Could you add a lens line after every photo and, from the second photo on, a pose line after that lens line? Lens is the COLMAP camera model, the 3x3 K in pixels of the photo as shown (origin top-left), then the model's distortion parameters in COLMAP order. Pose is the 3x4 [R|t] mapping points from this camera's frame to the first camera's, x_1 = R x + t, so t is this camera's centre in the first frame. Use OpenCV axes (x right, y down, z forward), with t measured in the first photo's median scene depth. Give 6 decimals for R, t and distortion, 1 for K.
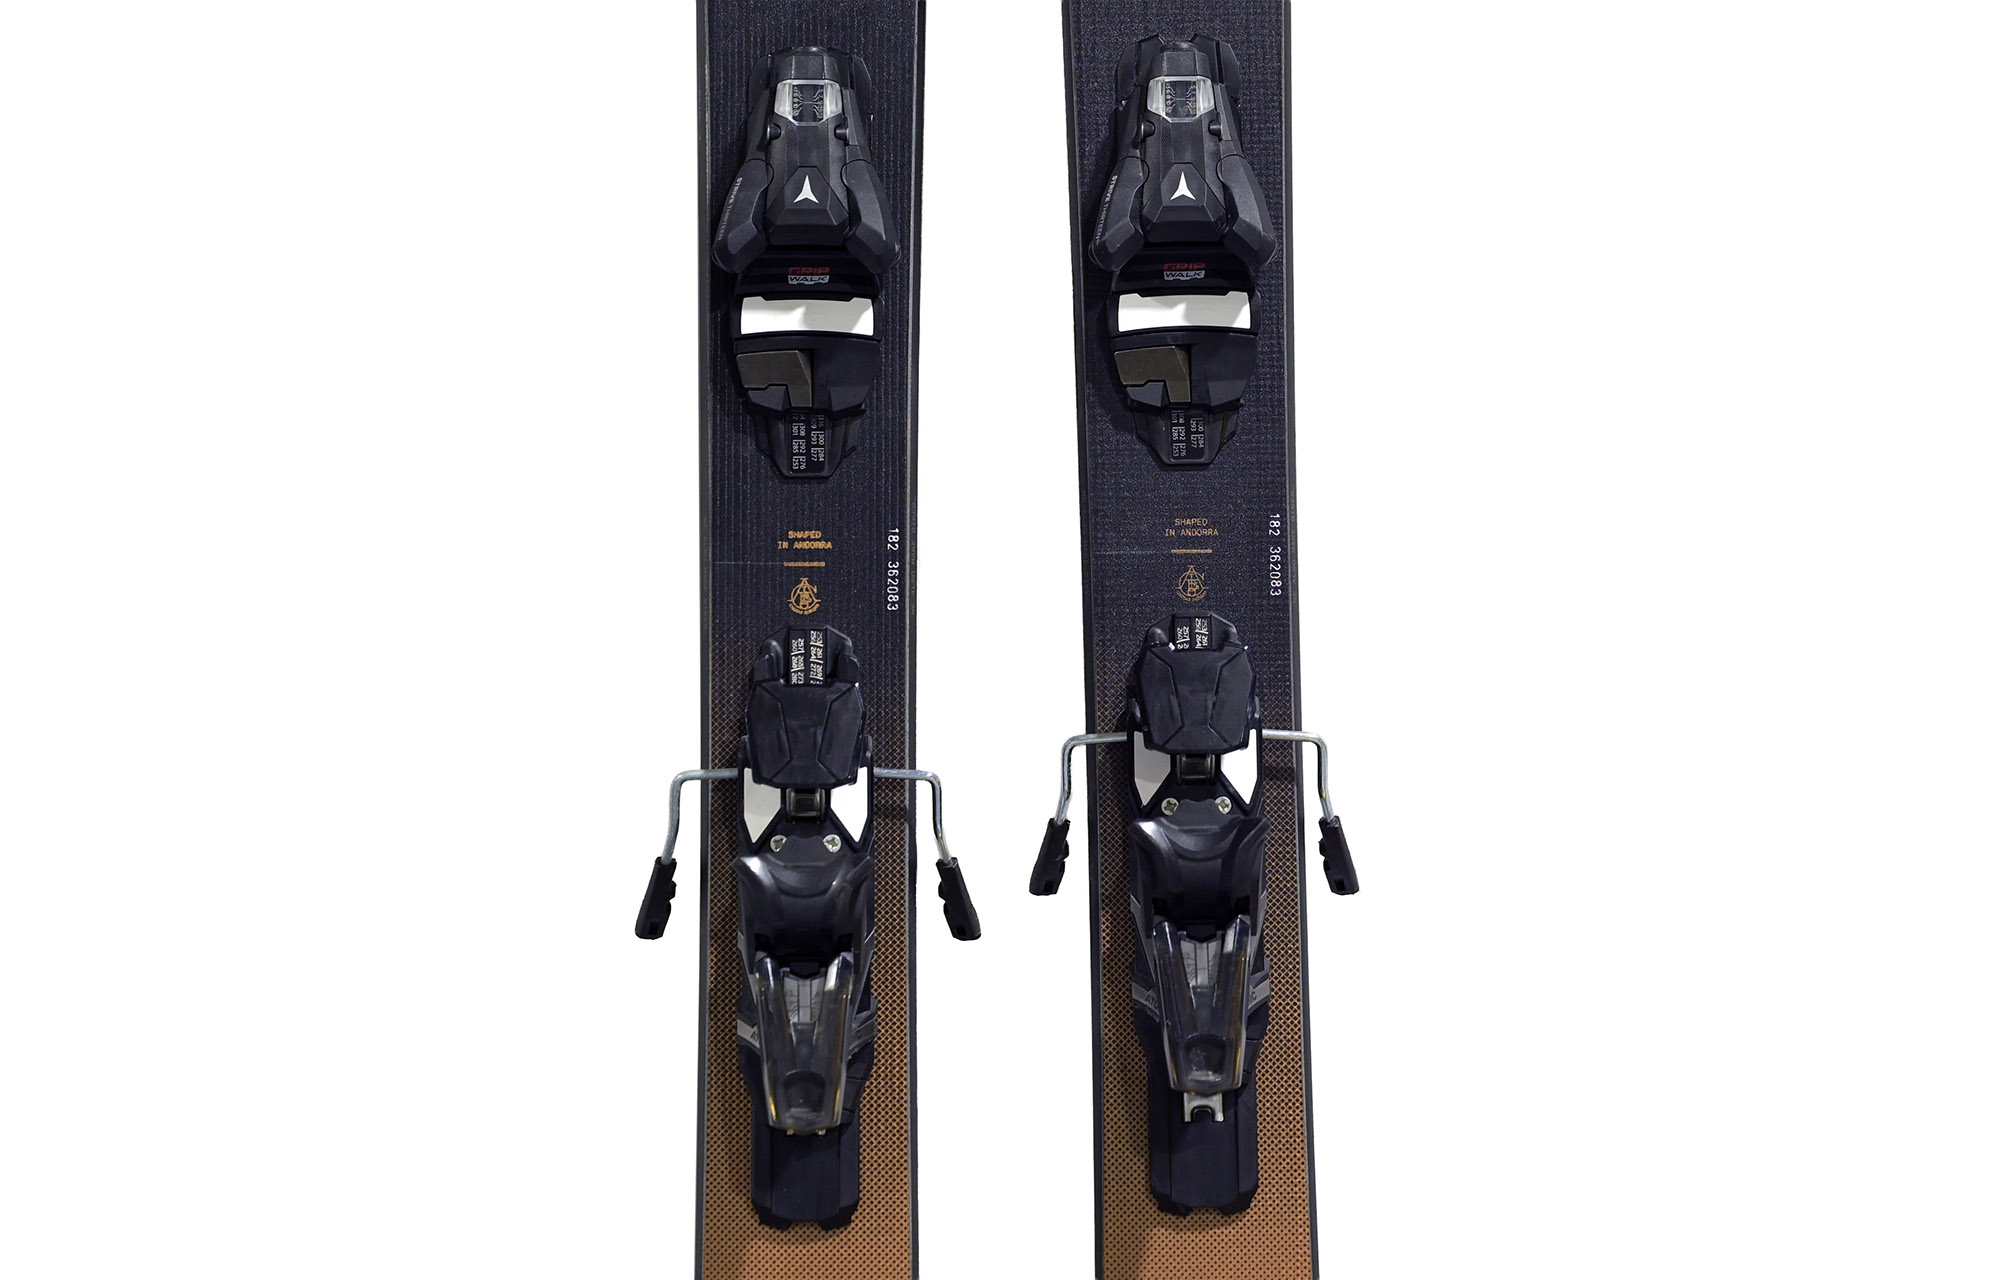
lens RADIAL K [[9691.5, 0, 999.8], [0, 9691.5, 639.5], [0, 0, 1]] dist [-0.151088, 0.000000]
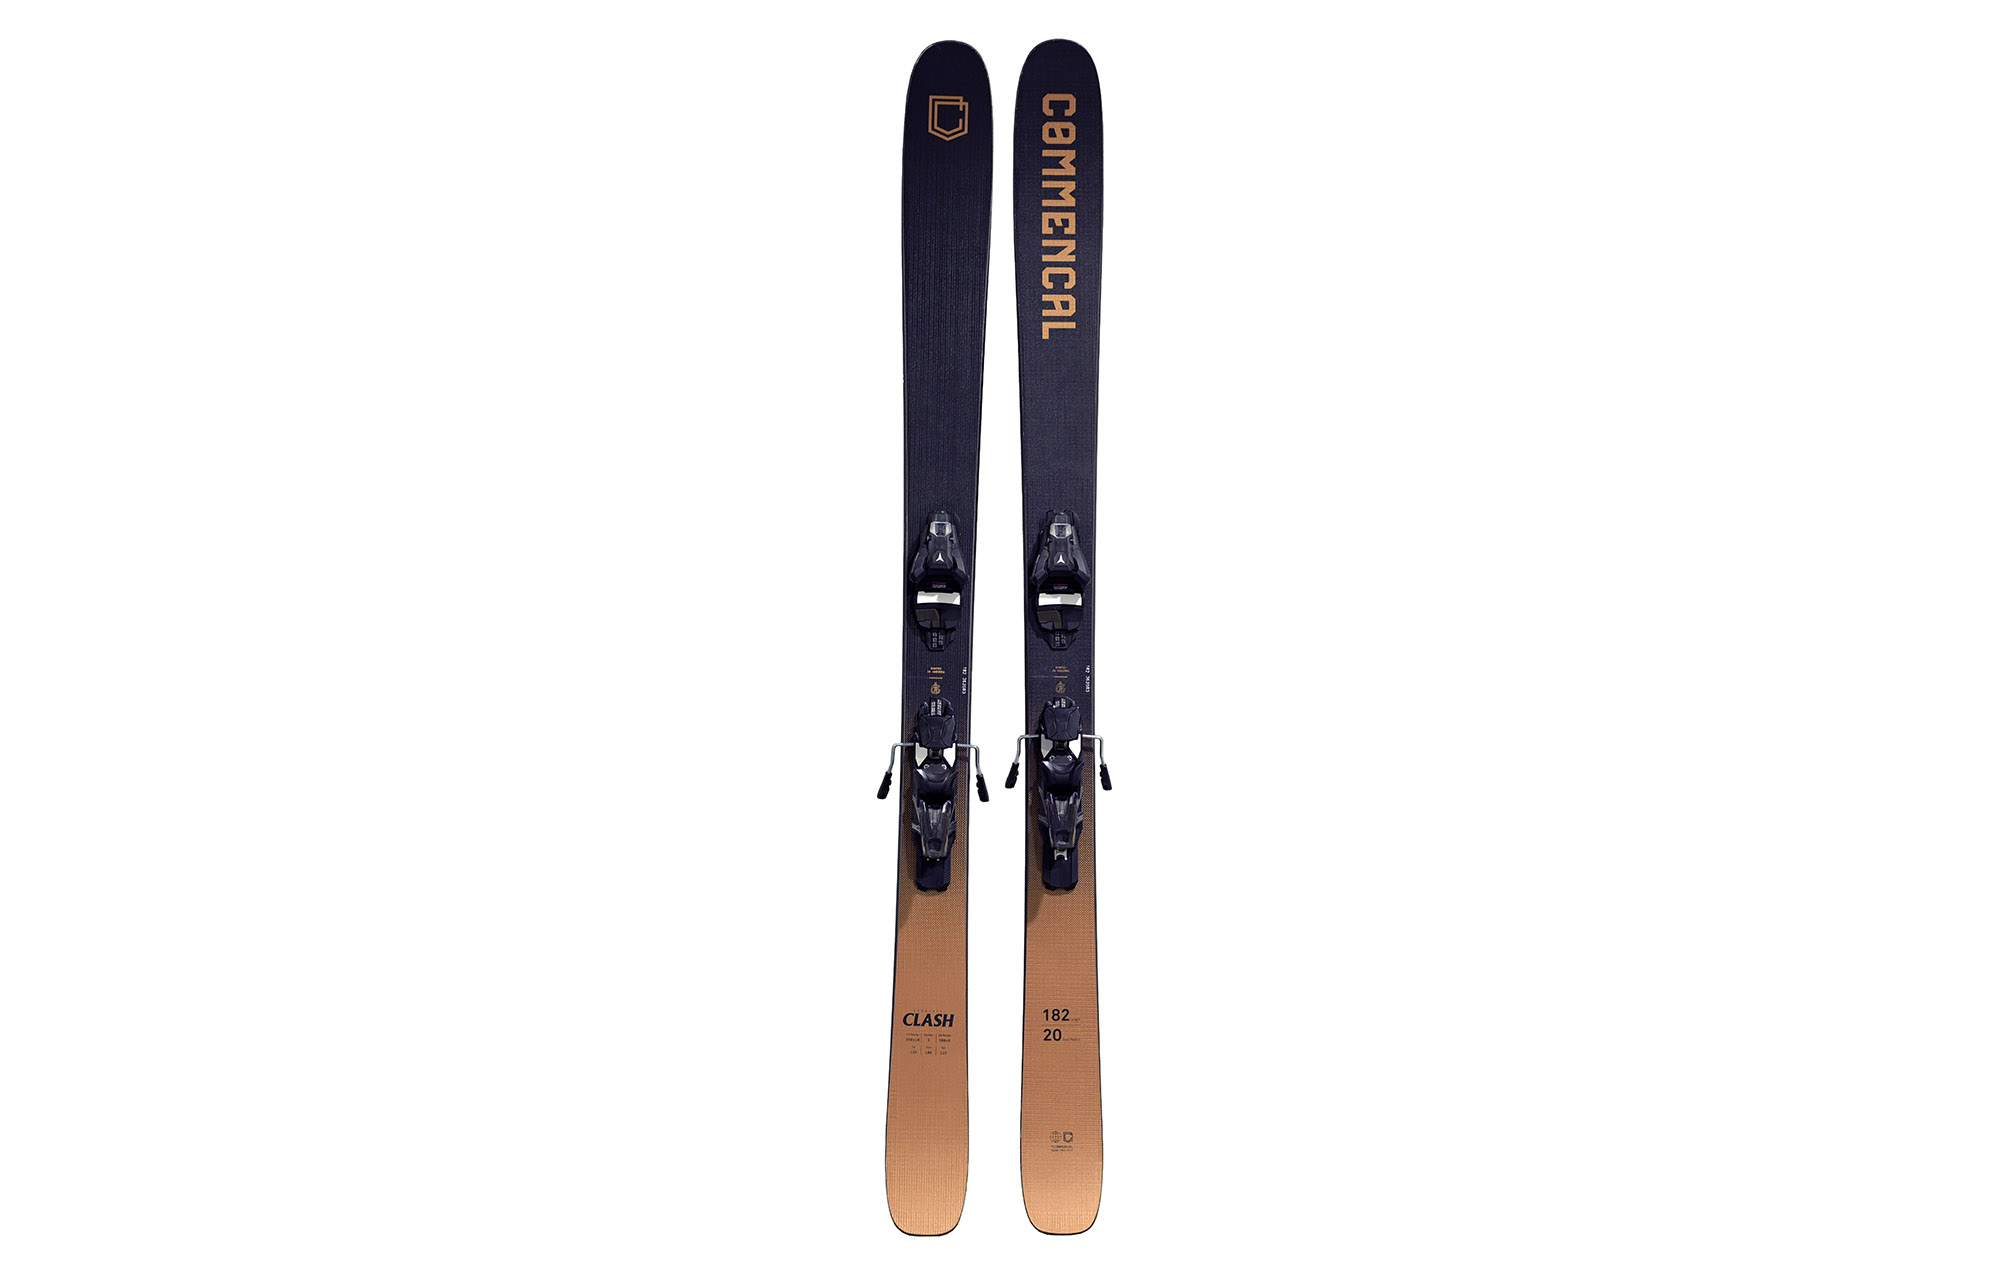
lens RADIAL K [[9691.5, 0, 1000.3], [0, 9691.5, 639.6], [0, 0, 1]] dist [-0.151088, 0.000000]
pose [[0.999524, 0.023187, 0.020369, -0.063209], [-0.022523, 0.999226, -0.032251, 0.079757], [-0.021101, 0.031777, 0.999272, -2.104540]]
